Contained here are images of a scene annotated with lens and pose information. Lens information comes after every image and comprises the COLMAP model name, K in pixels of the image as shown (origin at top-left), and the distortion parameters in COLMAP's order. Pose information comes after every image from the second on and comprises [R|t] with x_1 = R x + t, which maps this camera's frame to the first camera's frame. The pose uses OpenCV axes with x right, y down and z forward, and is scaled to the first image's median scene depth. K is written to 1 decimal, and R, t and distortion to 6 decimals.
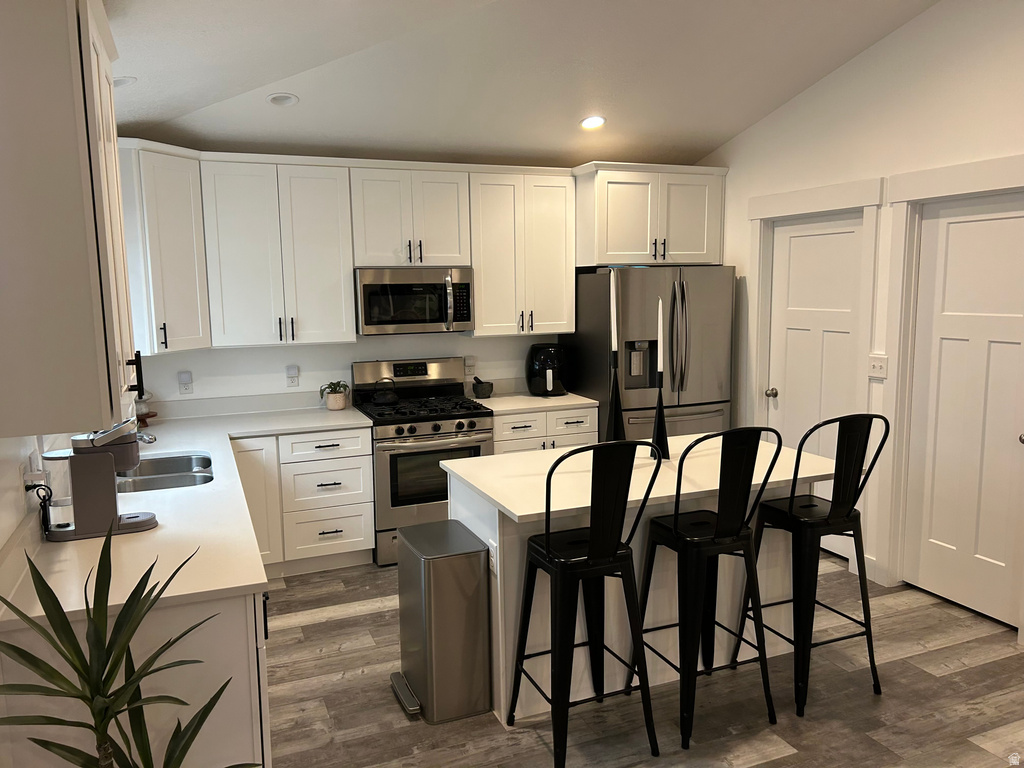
lens RADIAL K [[767.4, 0, 504.2], [0, 767.4, 385.9], [0, 0, 1]] dist [0.099536, -0.157184]
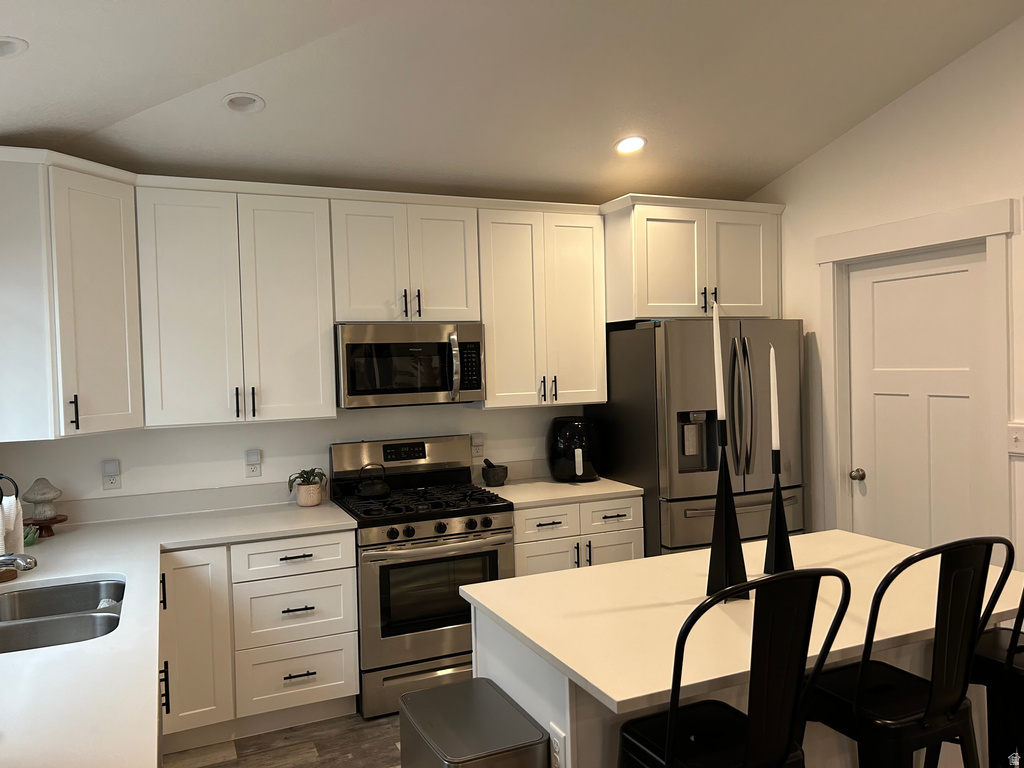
lens RADIAL K [[765.5, 0, 503.8], [0, 765.5, 386.8], [0, 0, 1]] dist [0.082148, -0.117405]
pose [[0.999463, -0.013043, 0.030069, -0.047183], [0.016065, 0.994599, -0.102540, -0.005733], [-0.028569, 0.102968, 0.994274, 0.225315]]
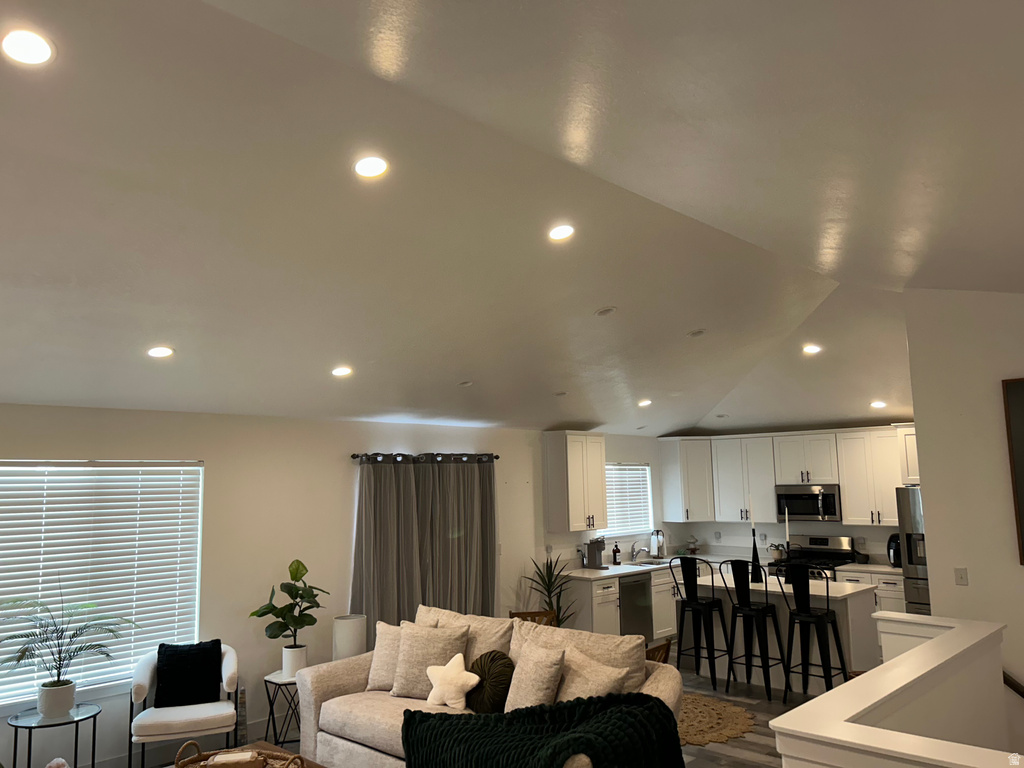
lens RADIAL K [[782.9, 0, 481.5], [0, 782.9, 366.9], [0, 0, 1]] dist [0.005300, -0.064375]
pose [[0.378956, -0.120458, -0.917541, 1.419503], [-0.115889, 0.977510, -0.176194, -0.008729], [0.918129, 0.173103, 0.356474, -0.471774]]
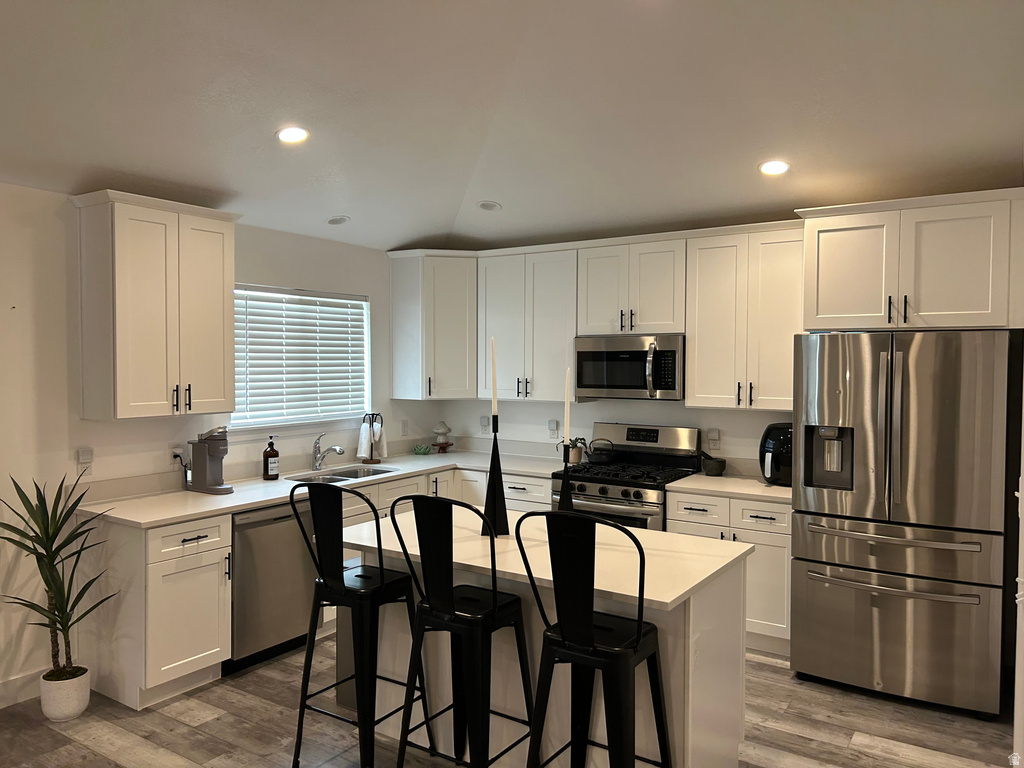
lens RADIAL K [[767.4, 0, 504.2], [0, 767.4, 385.9], [0, 0, 1]] dist [0.099536, -0.157184]
pose [[0.559565, 0.047681, -0.827414, 0.676814], [-0.122530, 0.992132, -0.025692, -0.041288], [0.819679, 0.115759, 0.561005, 0.302401]]
